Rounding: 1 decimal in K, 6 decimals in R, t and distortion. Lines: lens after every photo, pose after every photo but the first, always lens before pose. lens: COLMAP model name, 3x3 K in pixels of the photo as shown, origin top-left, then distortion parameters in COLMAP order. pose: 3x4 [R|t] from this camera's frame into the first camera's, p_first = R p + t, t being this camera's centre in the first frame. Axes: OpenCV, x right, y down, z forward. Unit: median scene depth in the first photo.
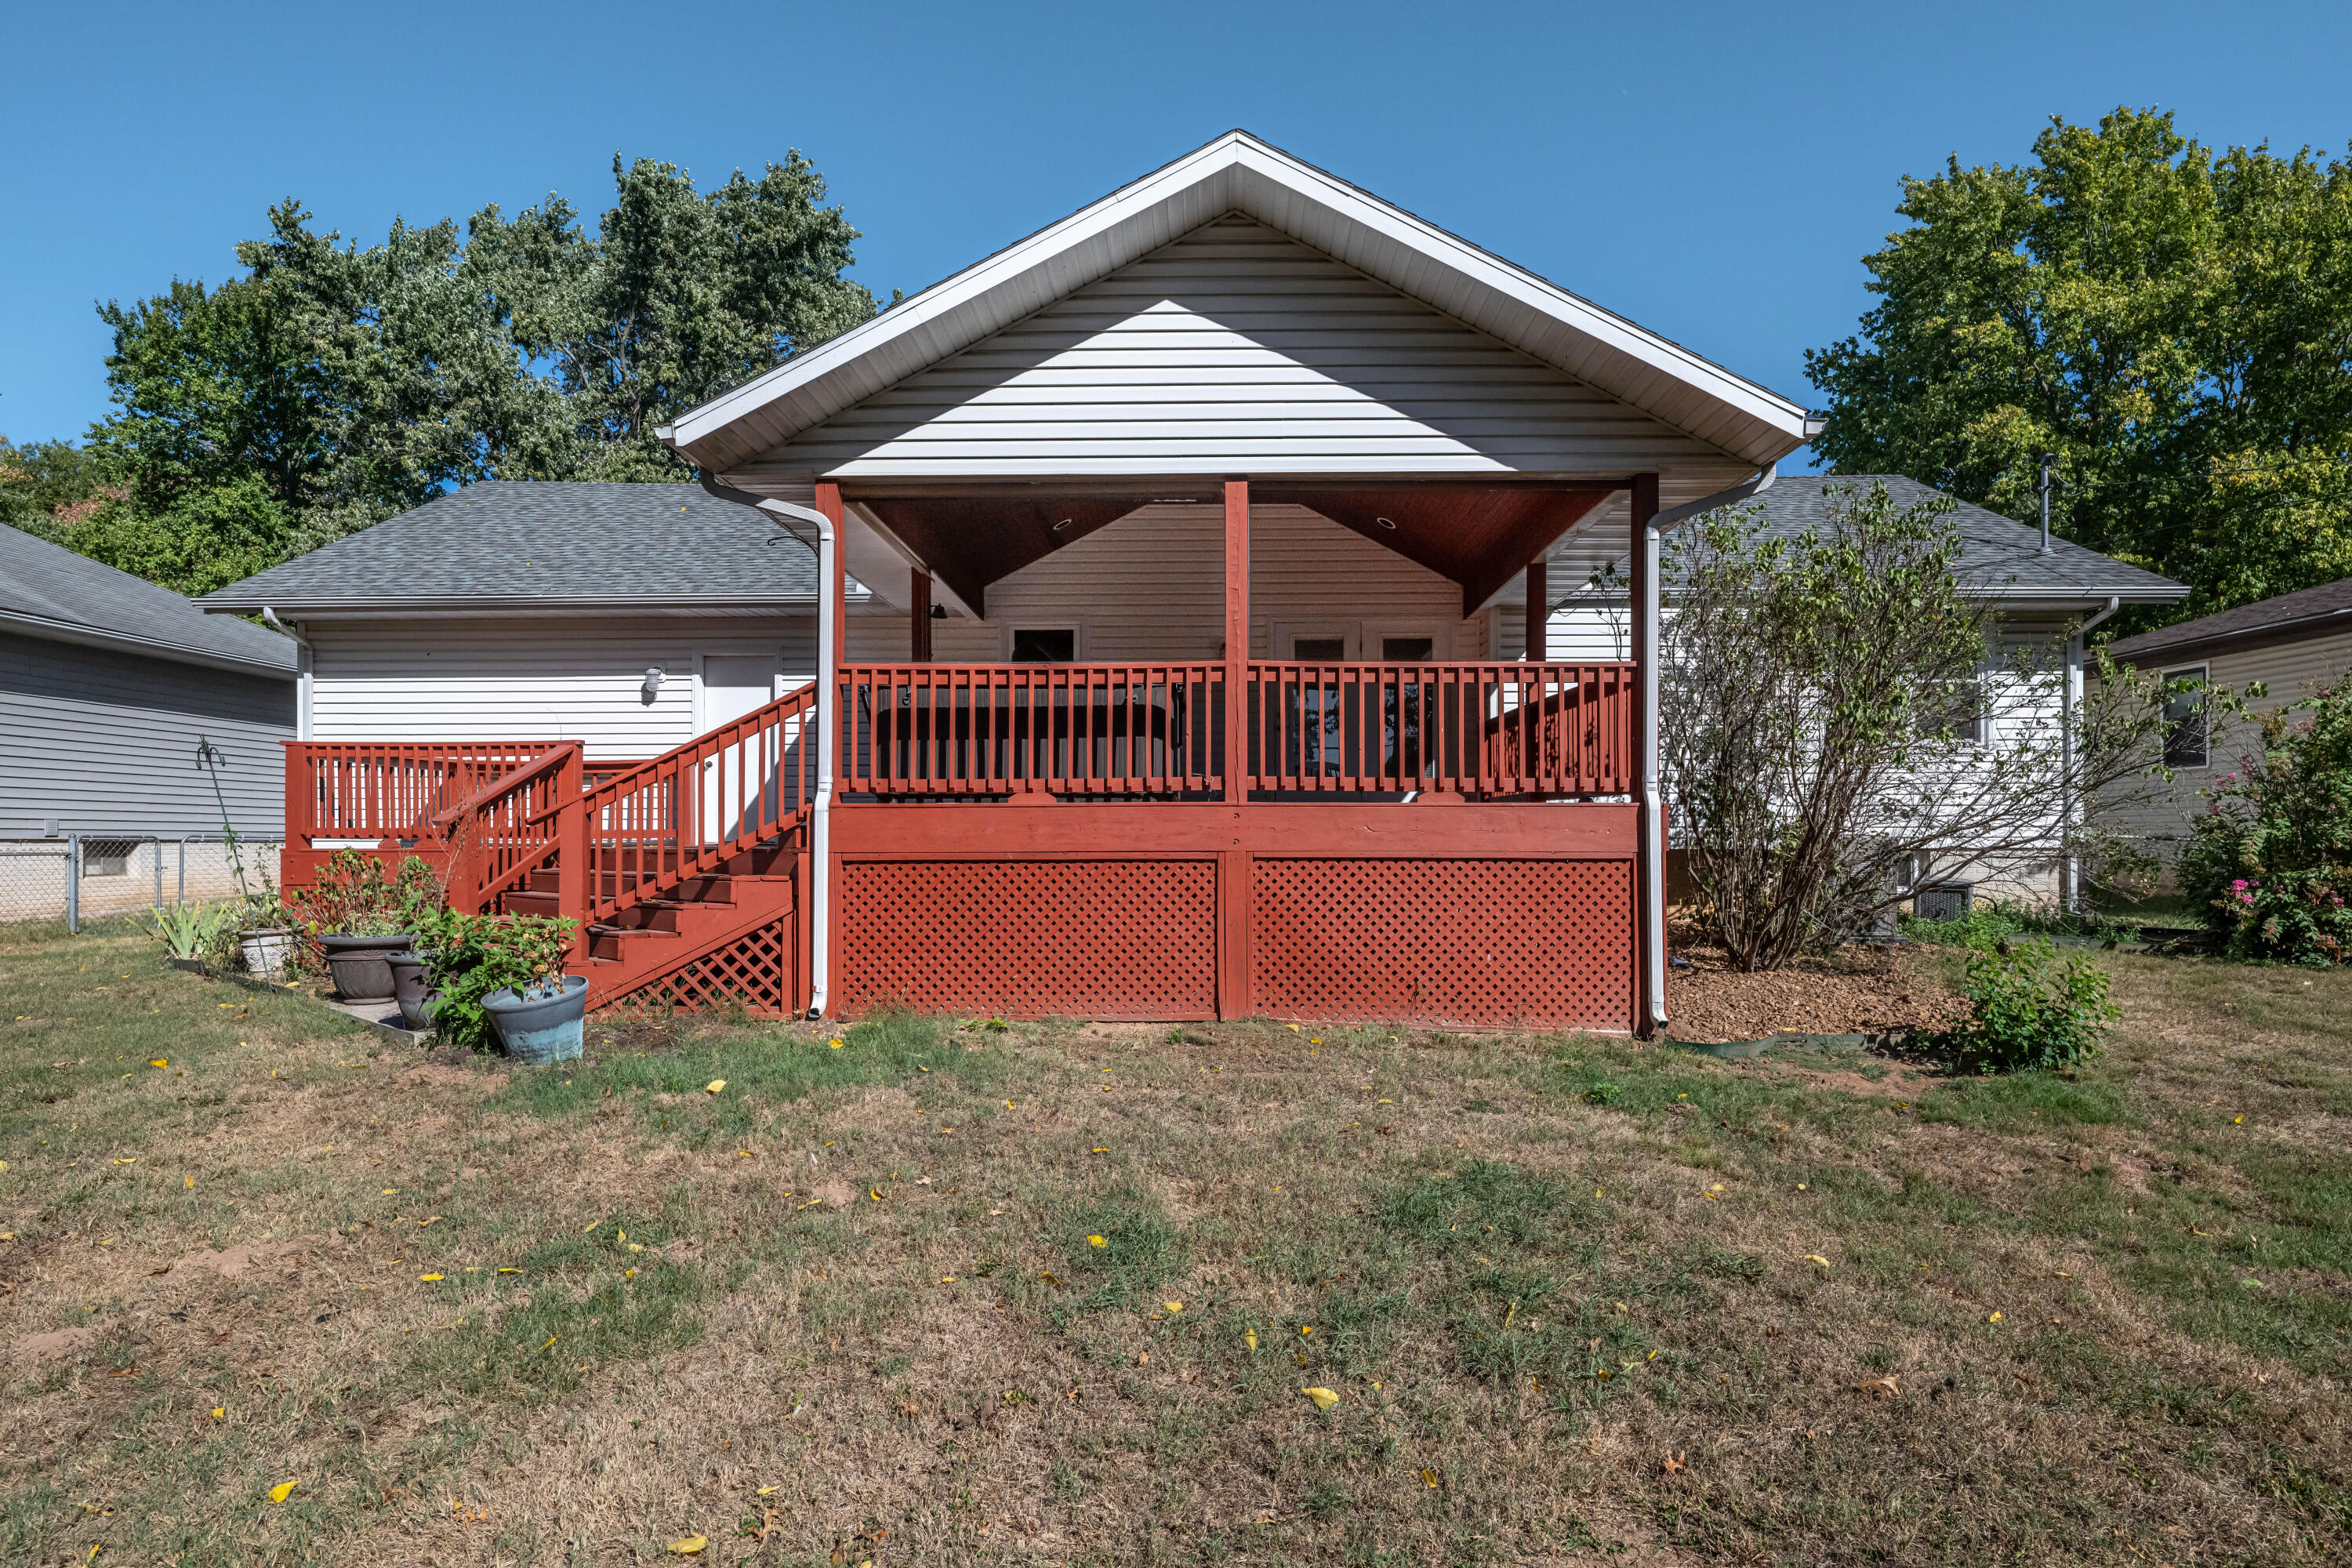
lens RADIAL K [[1323.3, 0, 1177.0], [0, 1323.3, 842.6], [0, 0, 1]] dist [-0.016539, -0.000940]
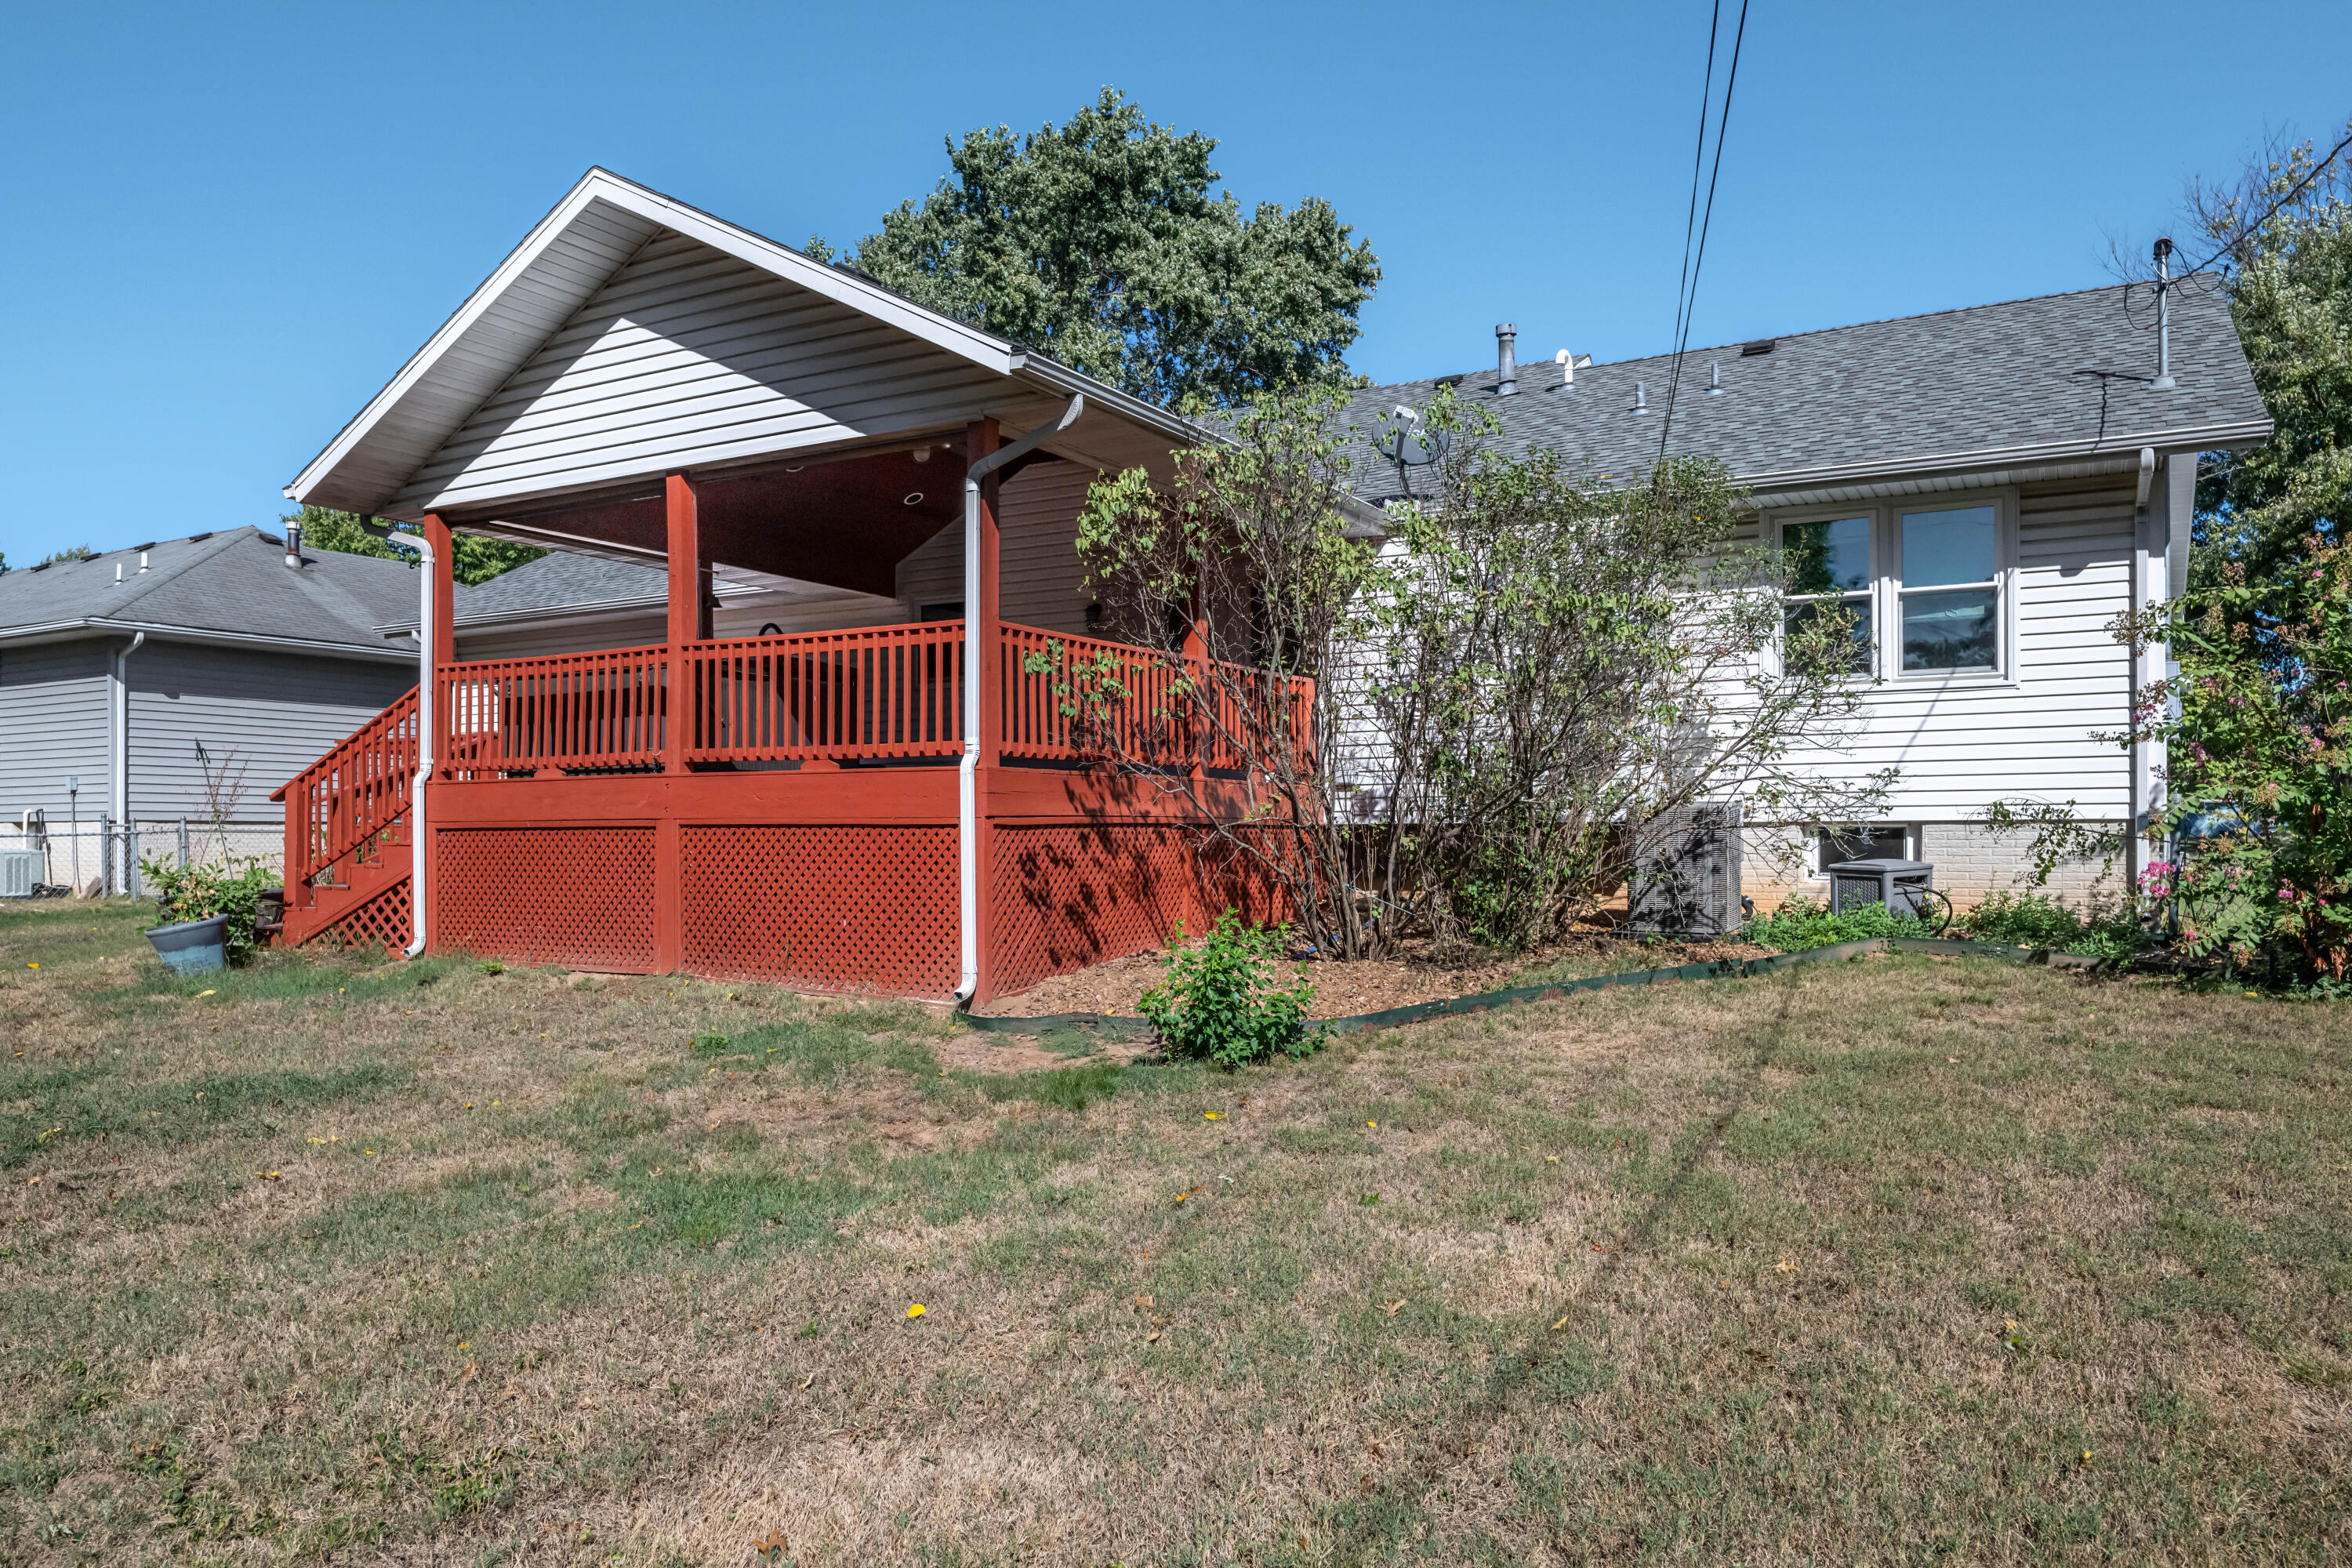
lens RADIAL K [[1562.2, 0, 1176.0], [0, 1562.2, 784.0], [0, 0, 1]] dist [-0.000105, -0.000348]
pose [[0.877767, -0.014910, -0.478855, 1.004512], [0.011040, 0.999880, -0.010896, -0.003959], [0.478960, 0.004277, 0.877826, 0.079504]]
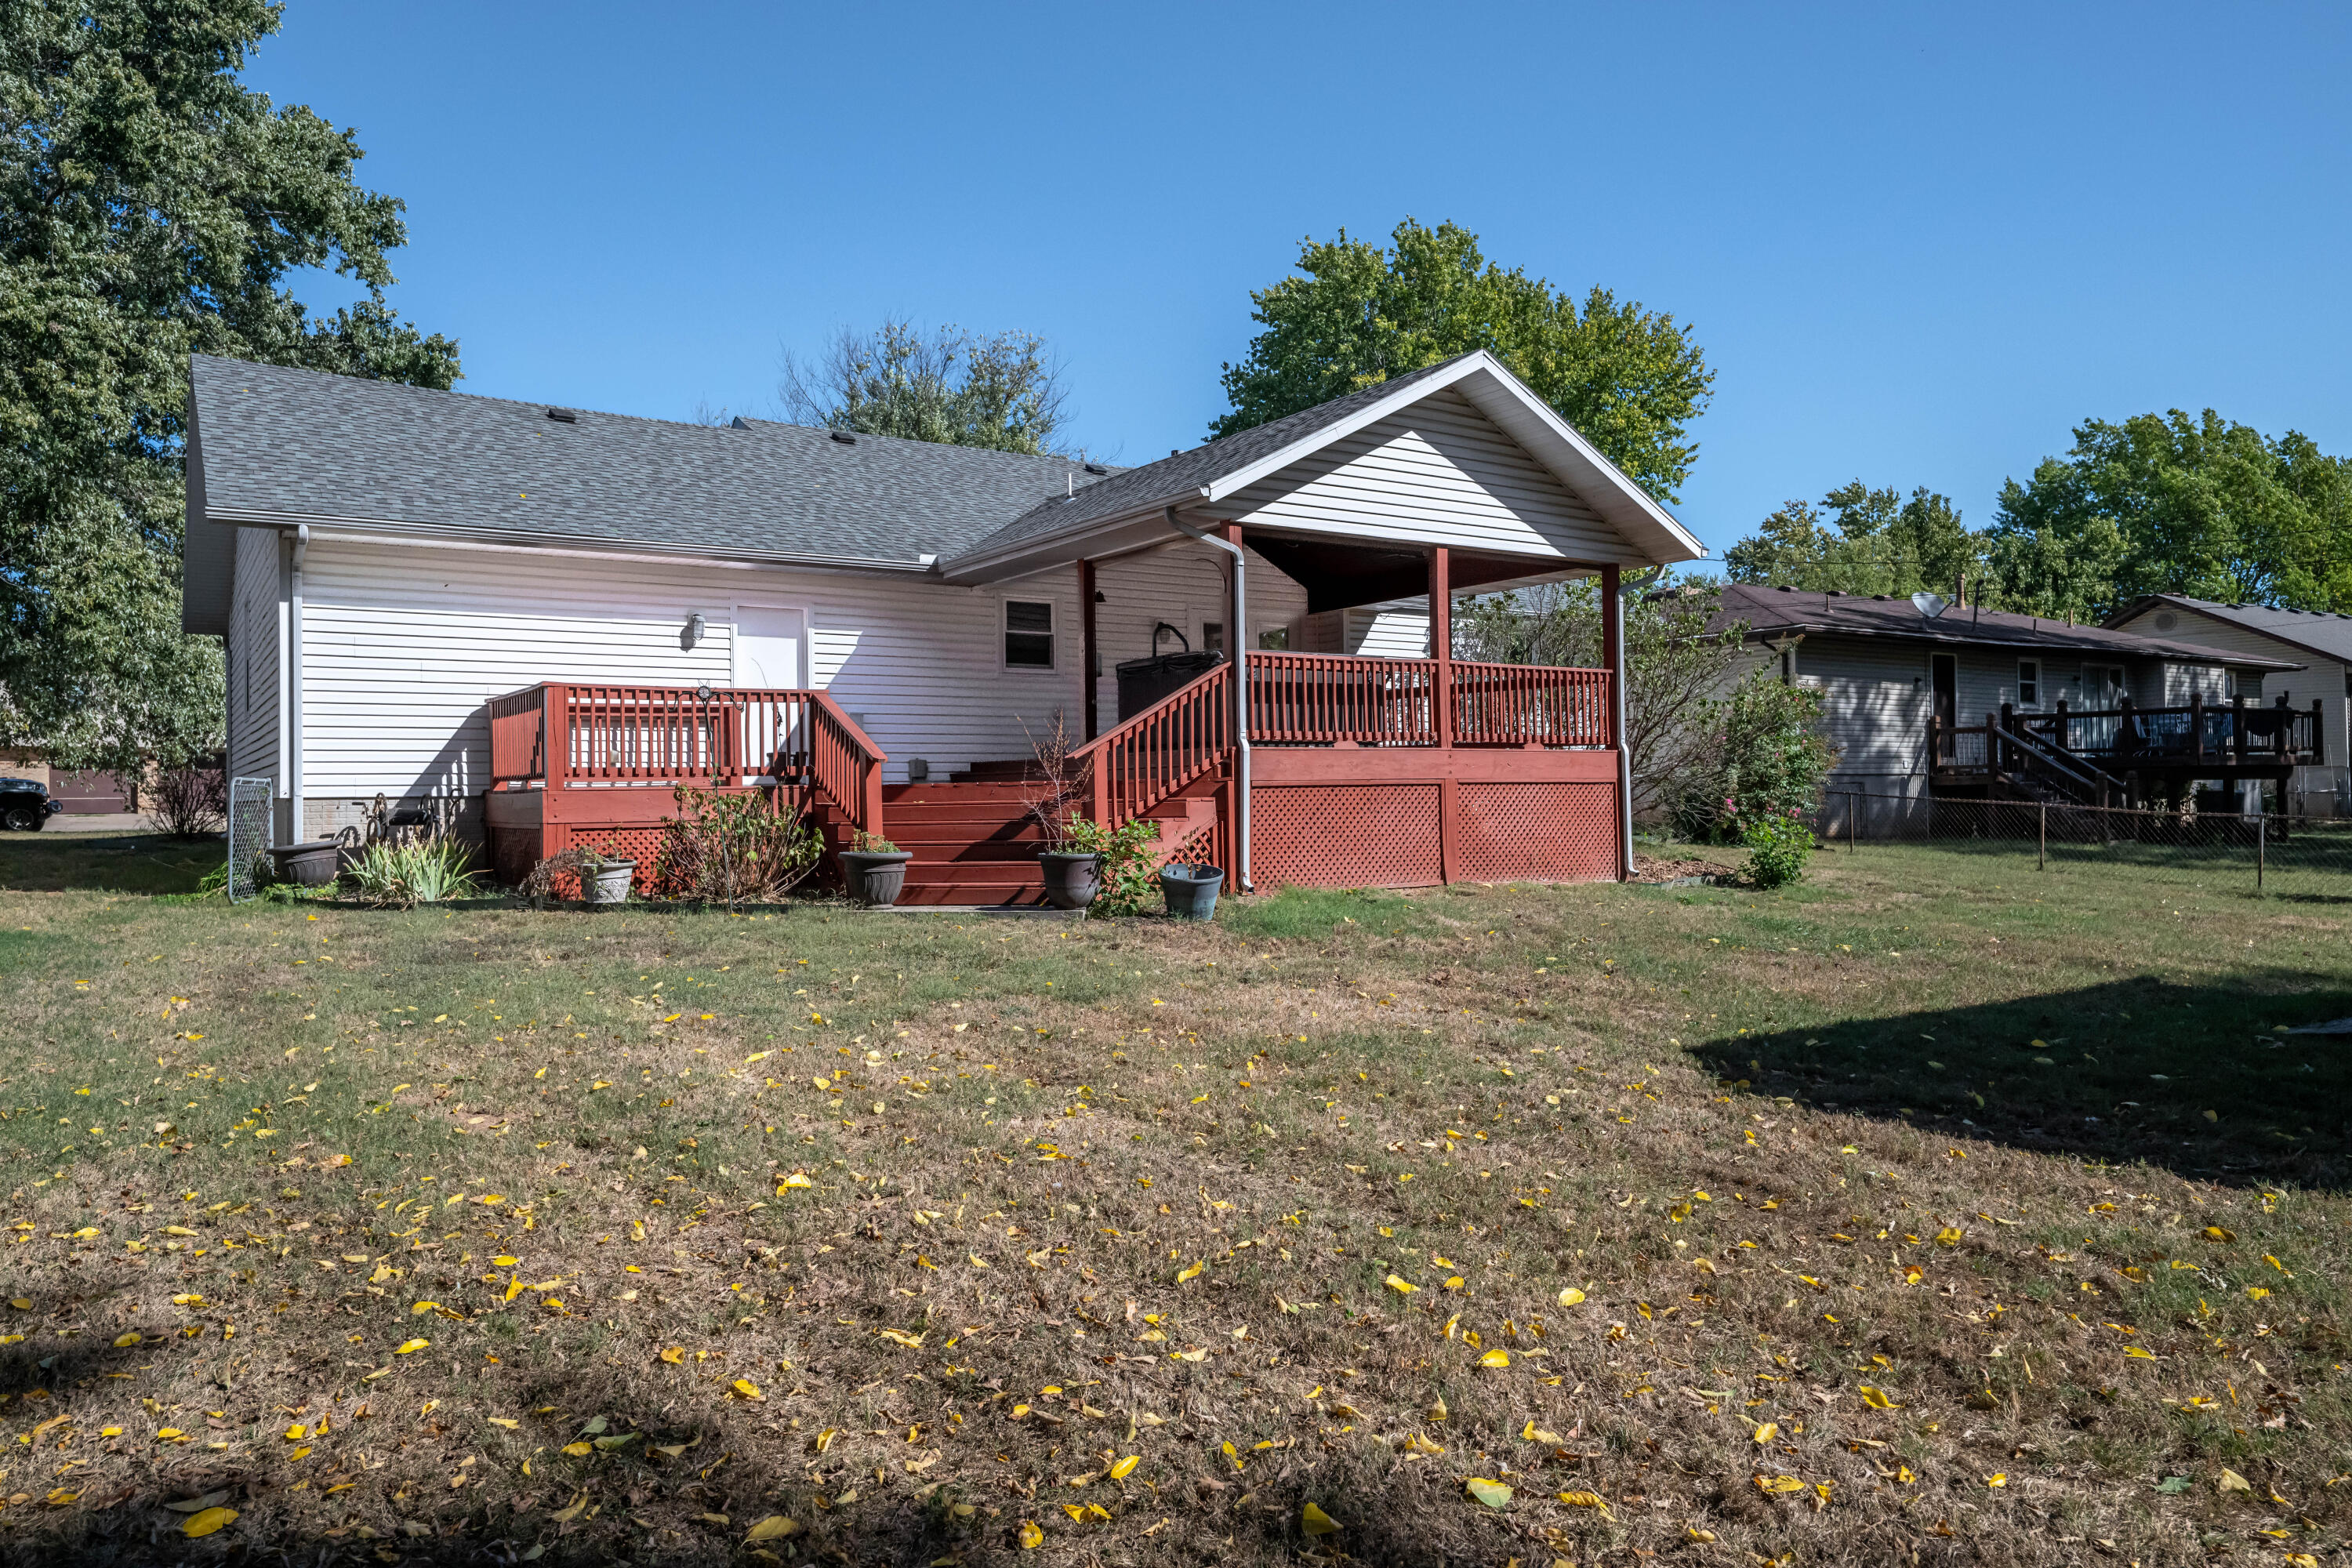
lens RADIAL K [[1562.2, 0, 1176.0], [0, 1562.2, 784.0], [0, 0, 1]] dist [-0.000105, -0.000348]
pose [[0.813107, -0.008177, 0.582056, -1.322459], [0.013158, 0.999904, -0.004334, 0.017532], [-0.581965, 0.011183, 0.813137, -0.354304]]
